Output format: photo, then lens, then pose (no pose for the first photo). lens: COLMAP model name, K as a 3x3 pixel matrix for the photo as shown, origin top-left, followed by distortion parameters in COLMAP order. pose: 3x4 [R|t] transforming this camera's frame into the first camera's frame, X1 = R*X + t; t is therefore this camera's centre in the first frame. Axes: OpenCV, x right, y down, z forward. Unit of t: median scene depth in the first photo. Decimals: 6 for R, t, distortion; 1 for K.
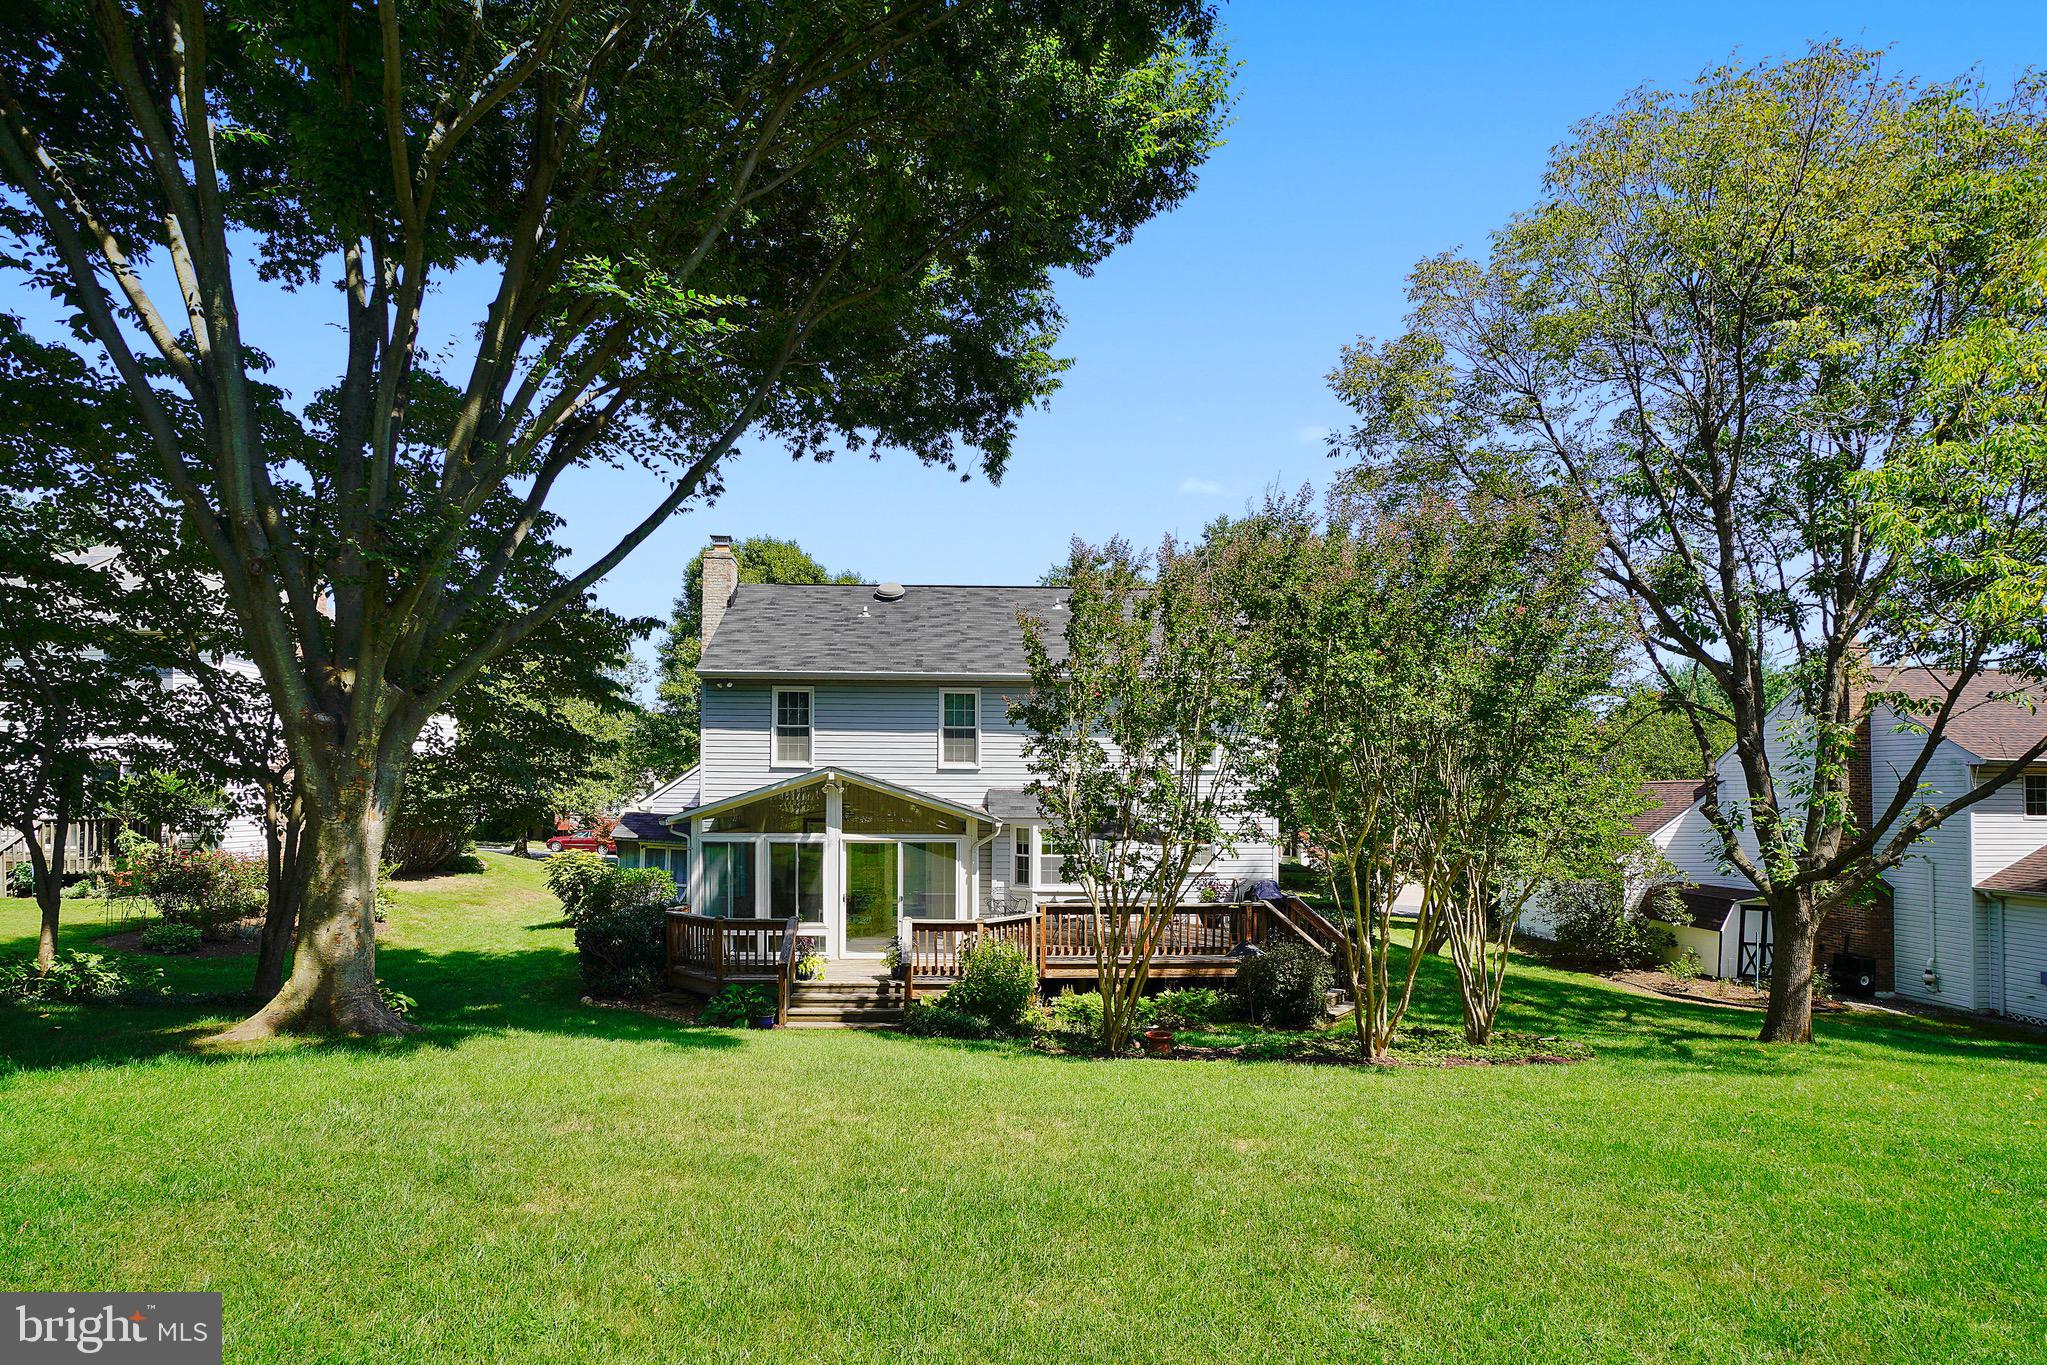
lens RADIAL K [[991.1, 0, 974.2], [0, 991.1, 801.4], [0, 0, 1]] dist [-0.000471, -0.000160]
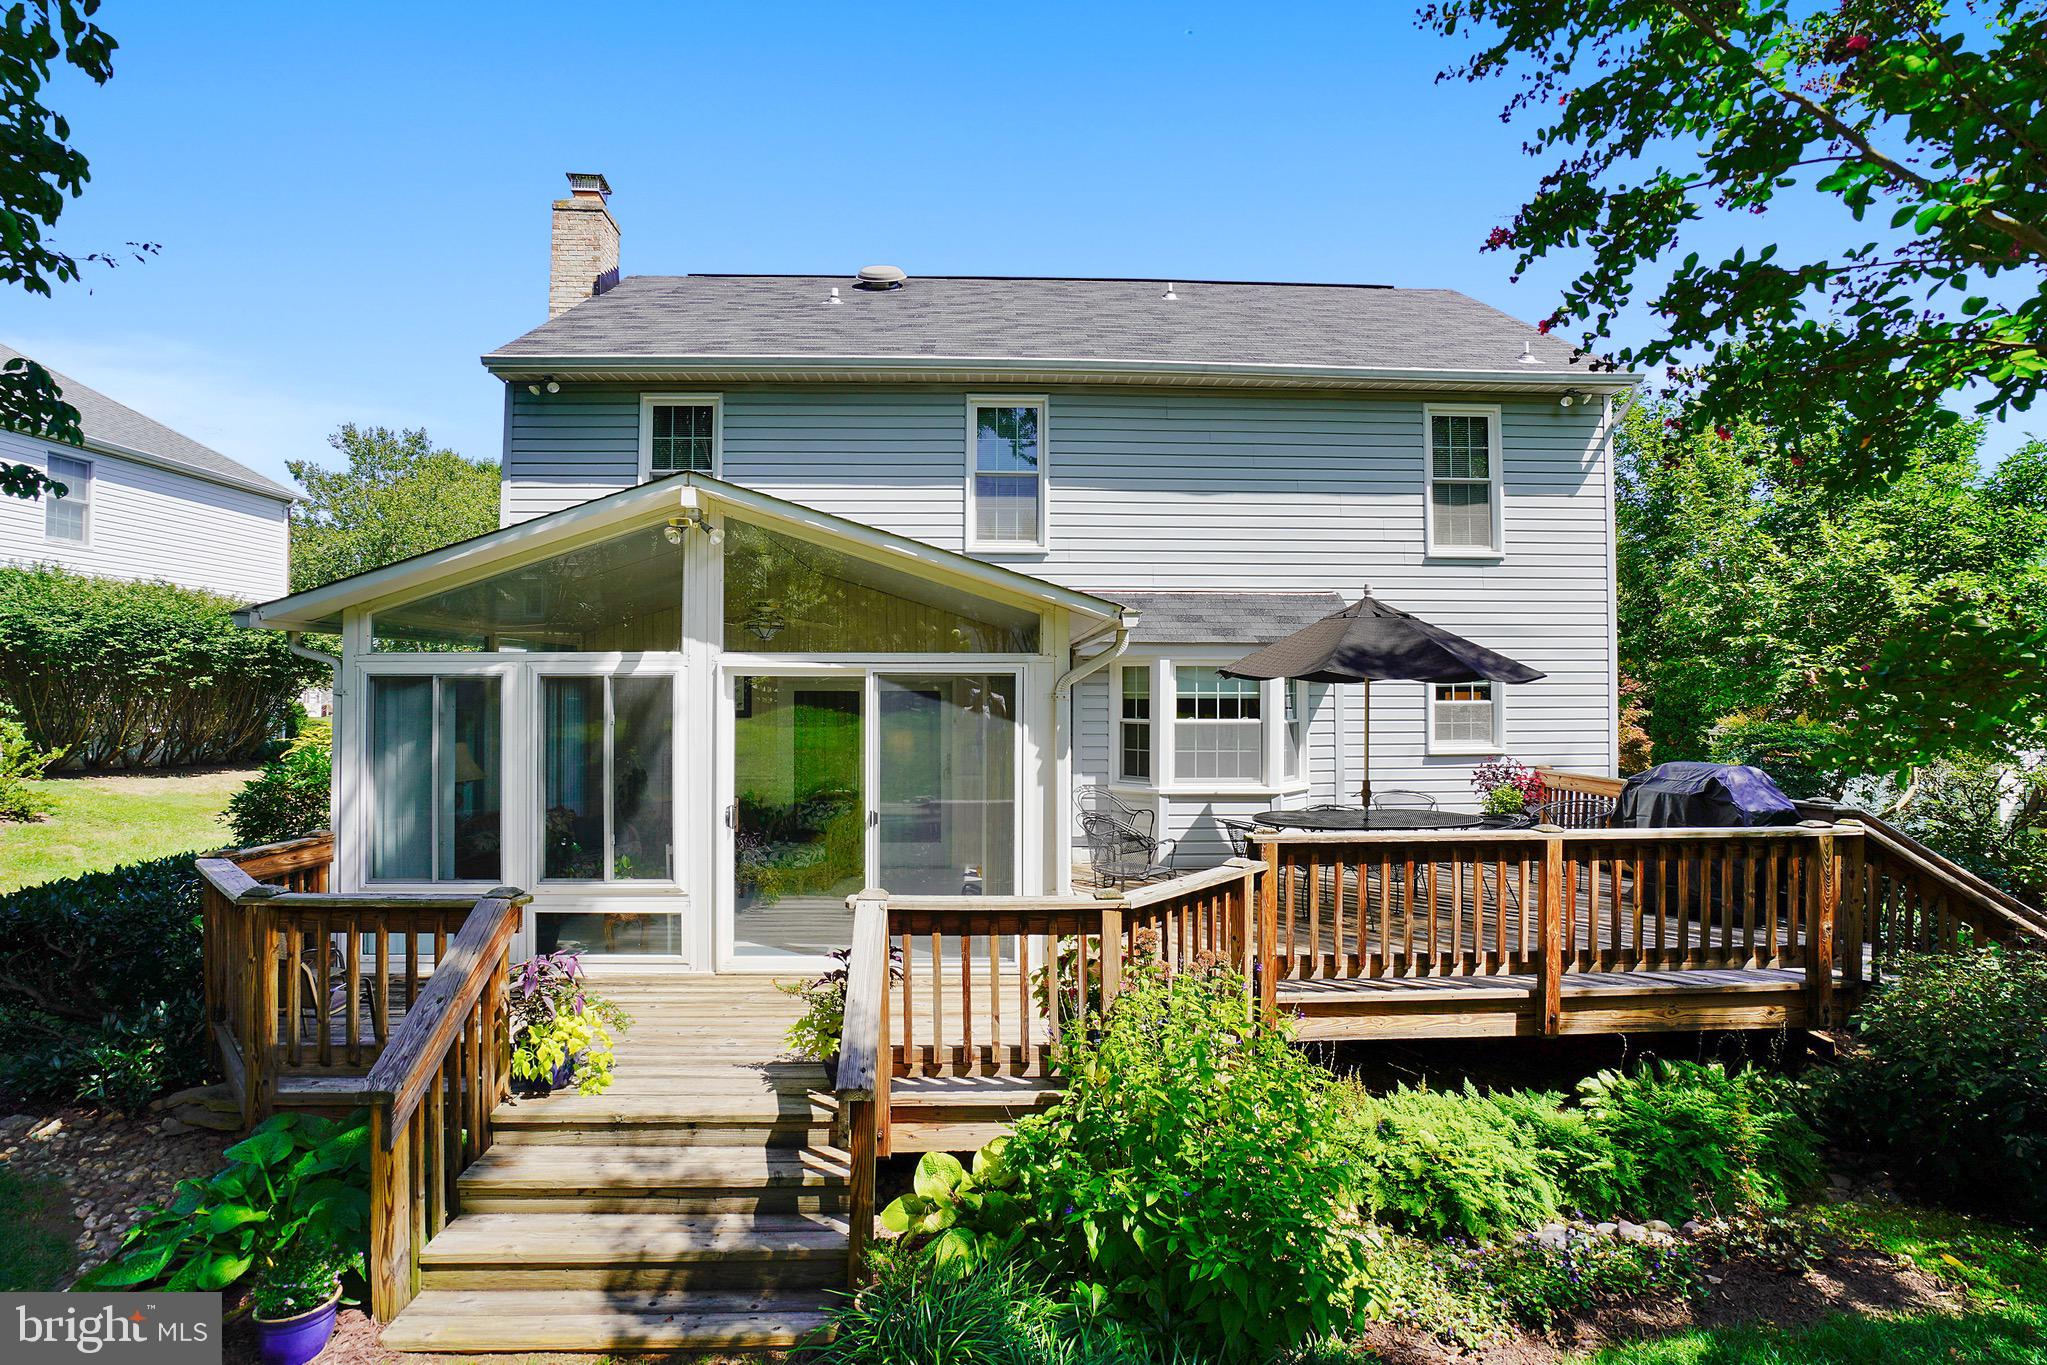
lens RADIAL K [[954.7, 0, 1023.5], [0, 954.7, 682.5], [0, 0, 1]] dist [-0.000986, -0.000106]
pose [[0.999516, -0.001501, 0.031088, -0.026481], [0.001996, 0.999872, -0.015891, 0.050422], [-0.031060, 0.015946, 0.999390, 0.618132]]
